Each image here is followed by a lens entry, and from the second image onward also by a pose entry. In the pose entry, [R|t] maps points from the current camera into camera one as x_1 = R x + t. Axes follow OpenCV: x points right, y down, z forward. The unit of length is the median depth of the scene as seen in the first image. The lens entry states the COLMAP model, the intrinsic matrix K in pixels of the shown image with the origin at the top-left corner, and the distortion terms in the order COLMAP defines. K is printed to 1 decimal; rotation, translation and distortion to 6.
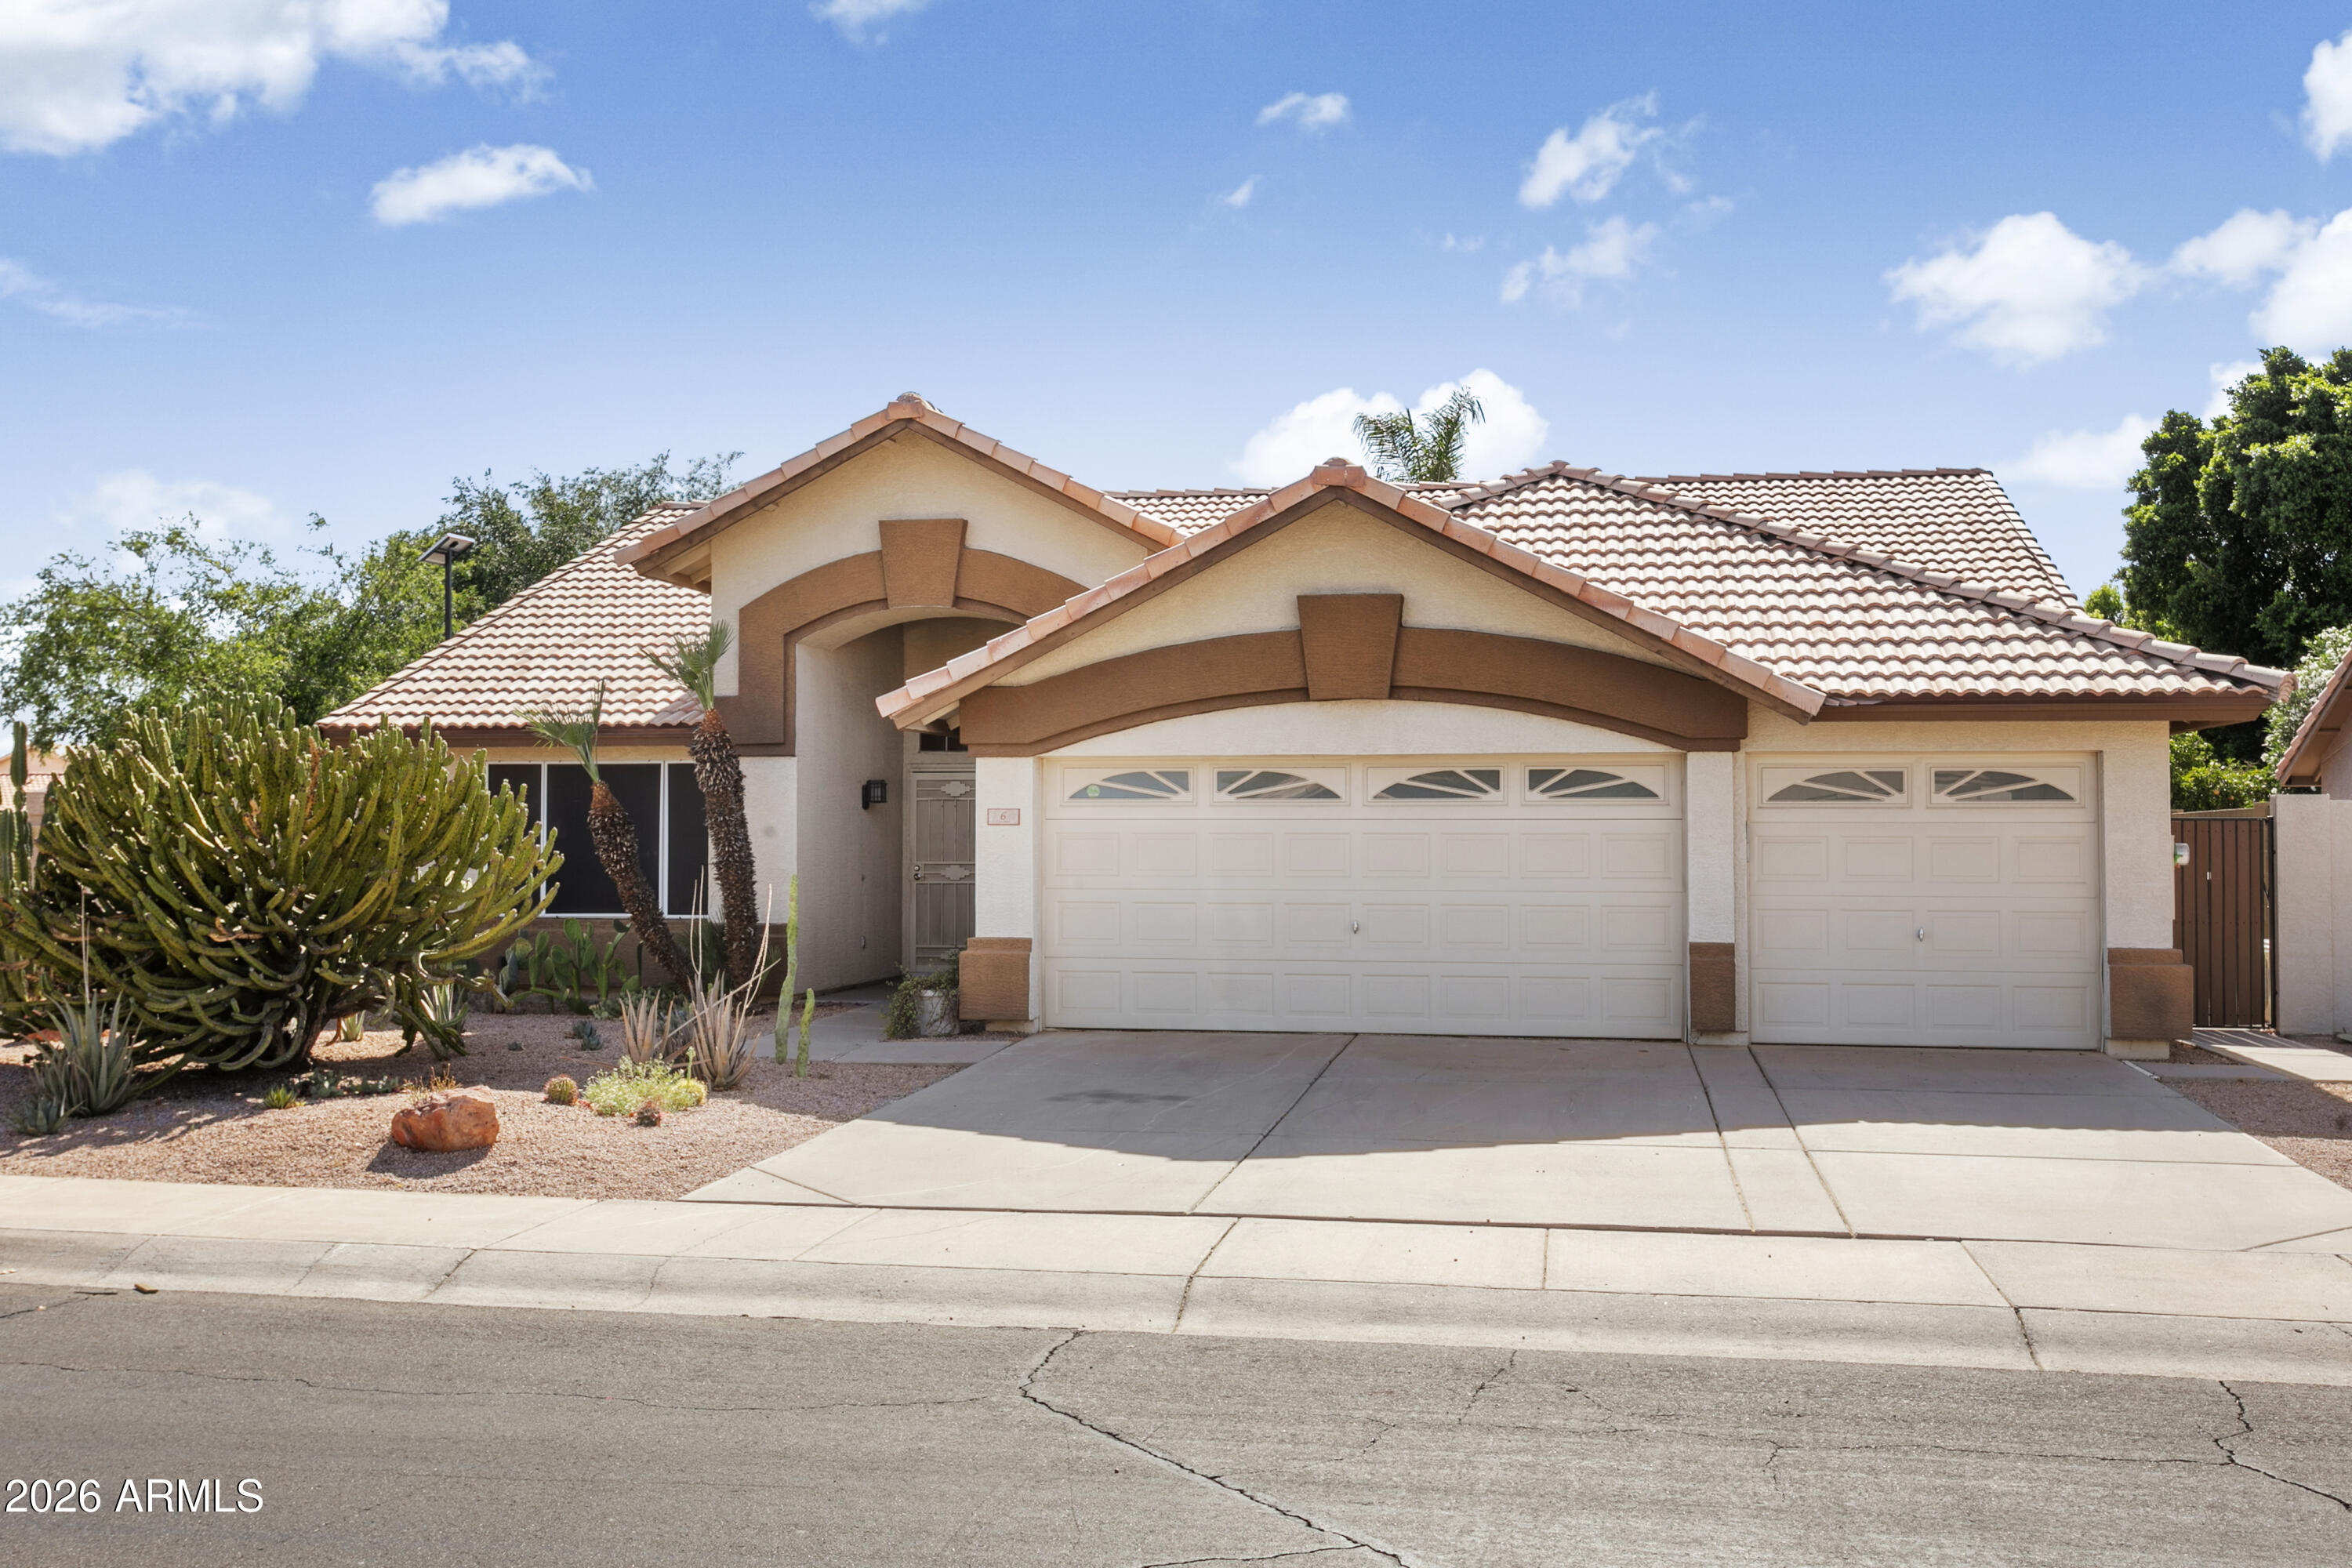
lens RADIAL K [[2302.4, 0, 1168.9], [0, 2302.4, 696.8], [0, 0, 1]] dist [-0.018675, 0.000000]
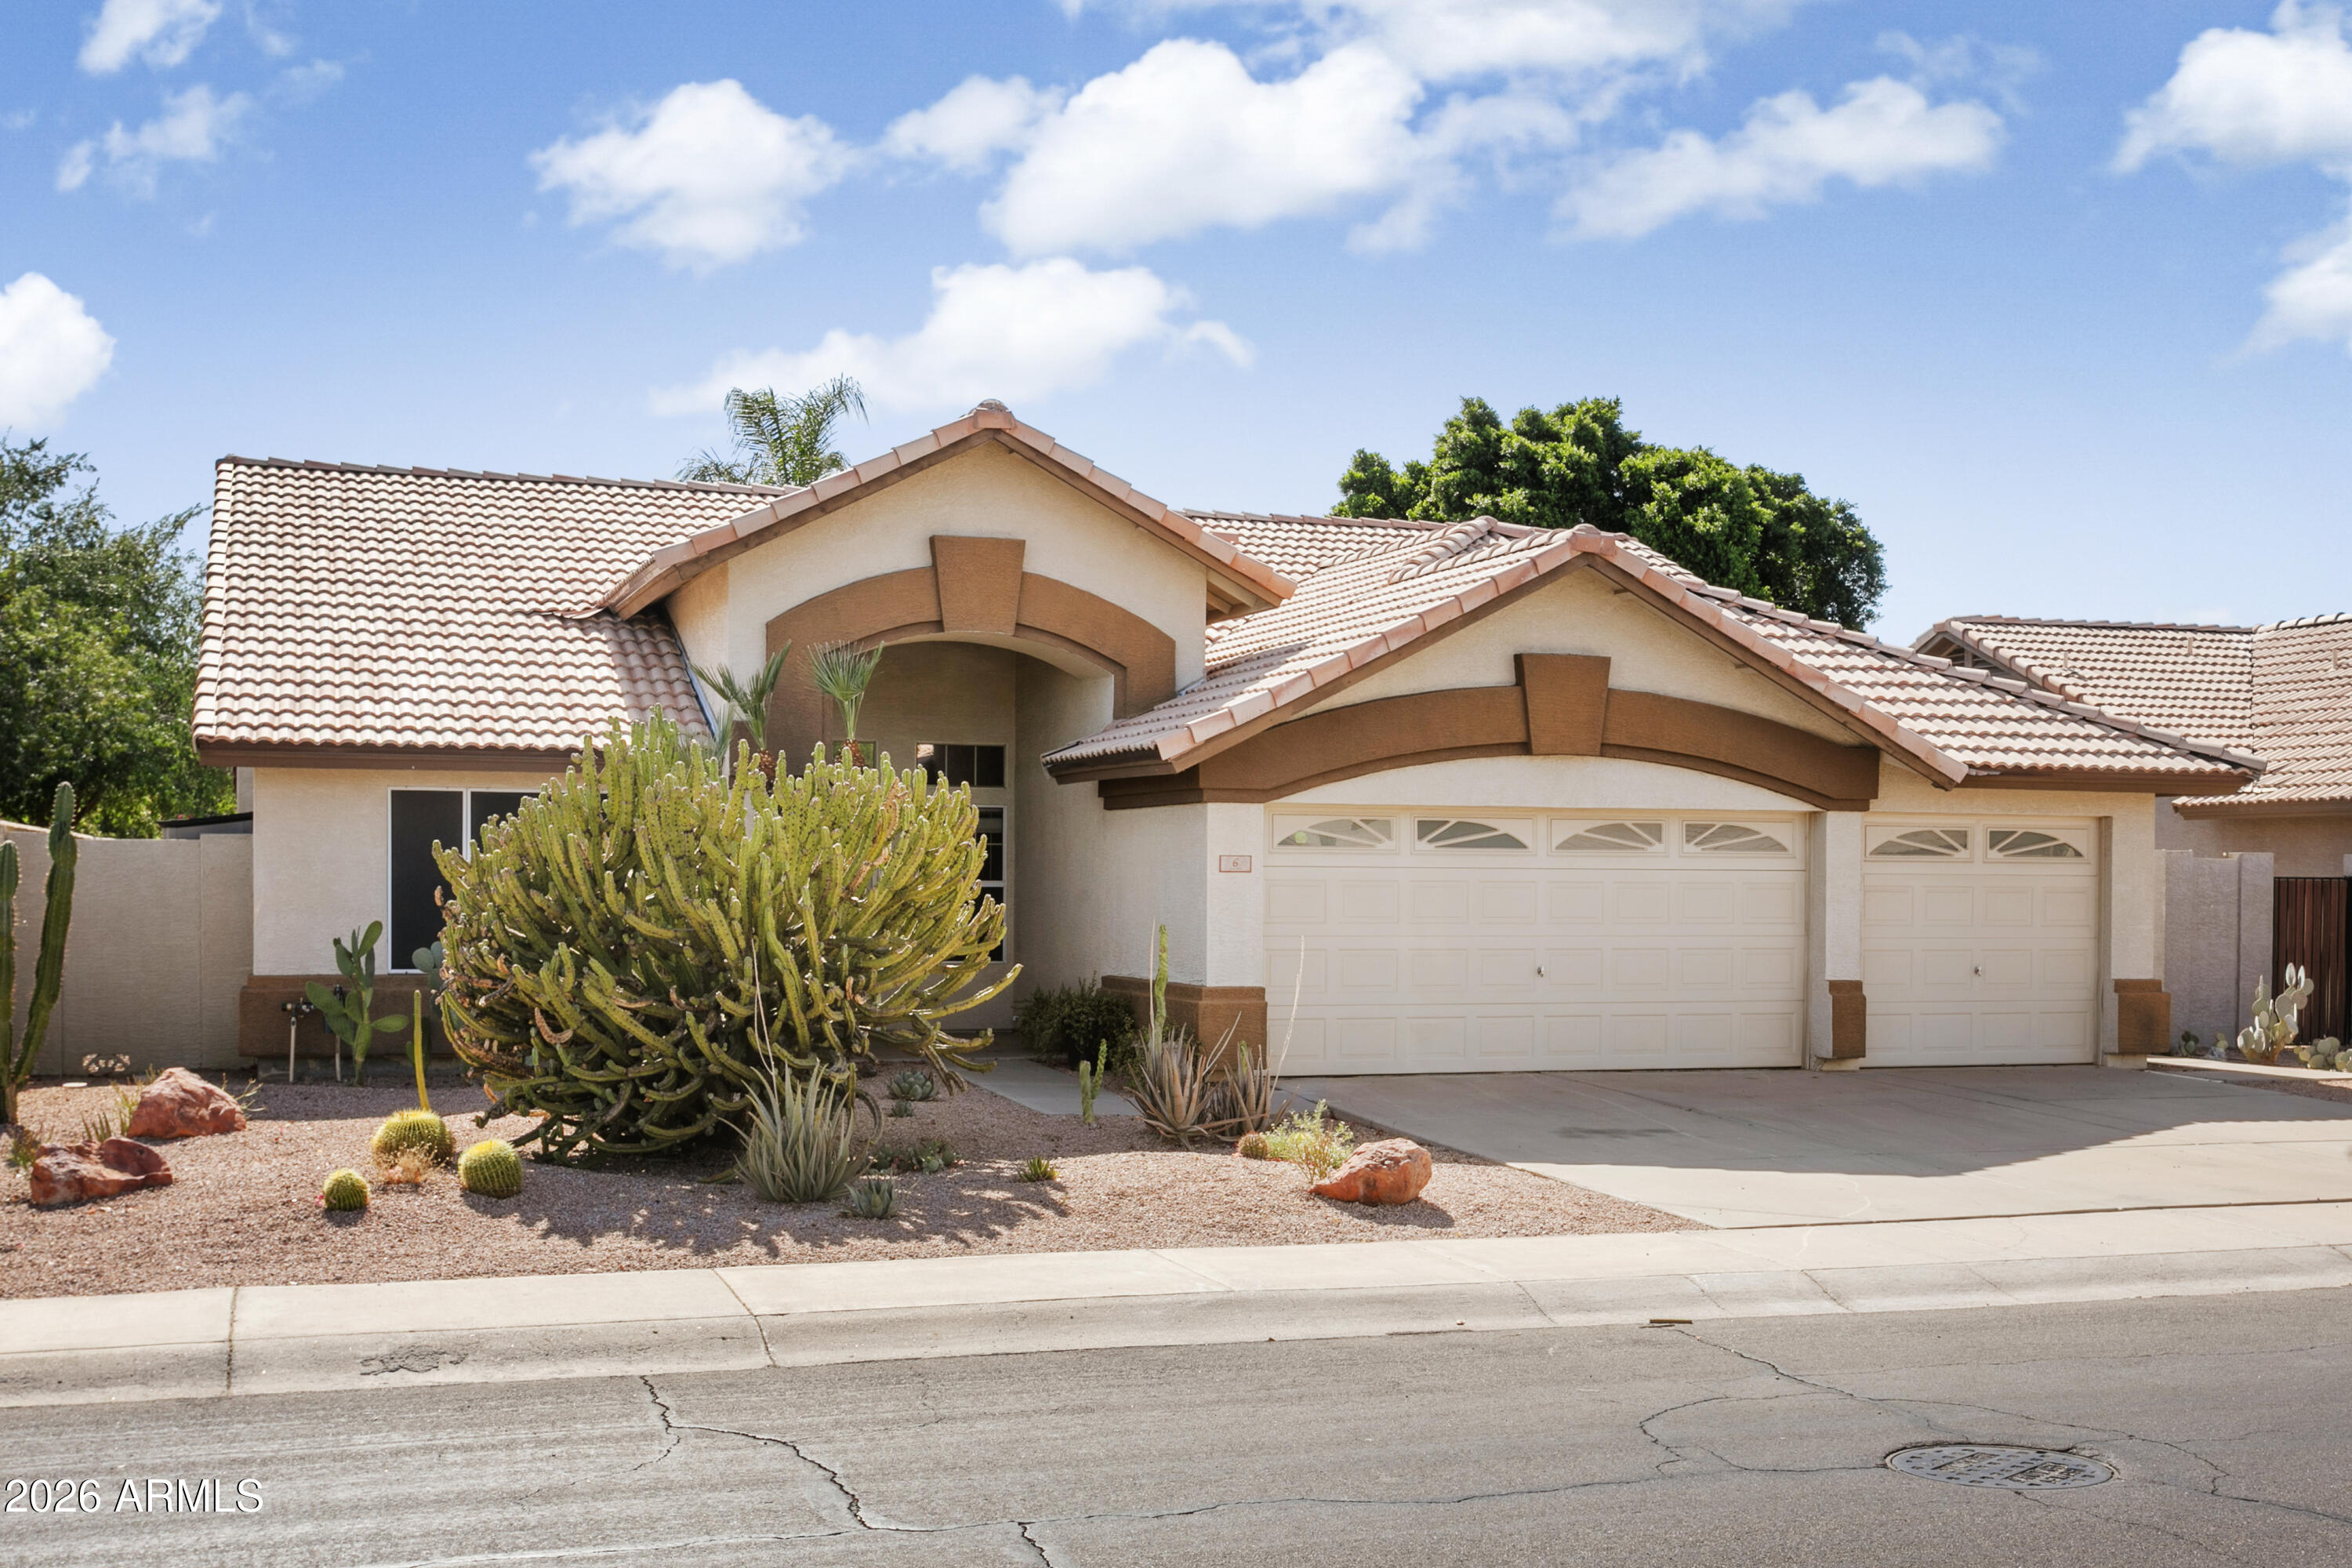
lens RADIAL K [[2764.1, 0, 1176.2], [0, 2764.1, 791.0], [0, 0, 1]] dist [-0.020643, 0.000000]
pose [[0.857235, 0.019605, 0.514551, -0.717670], [-0.037269, 0.999016, 0.024027, -0.006023], [-0.513574, -0.039773, 0.857123, 0.010399]]
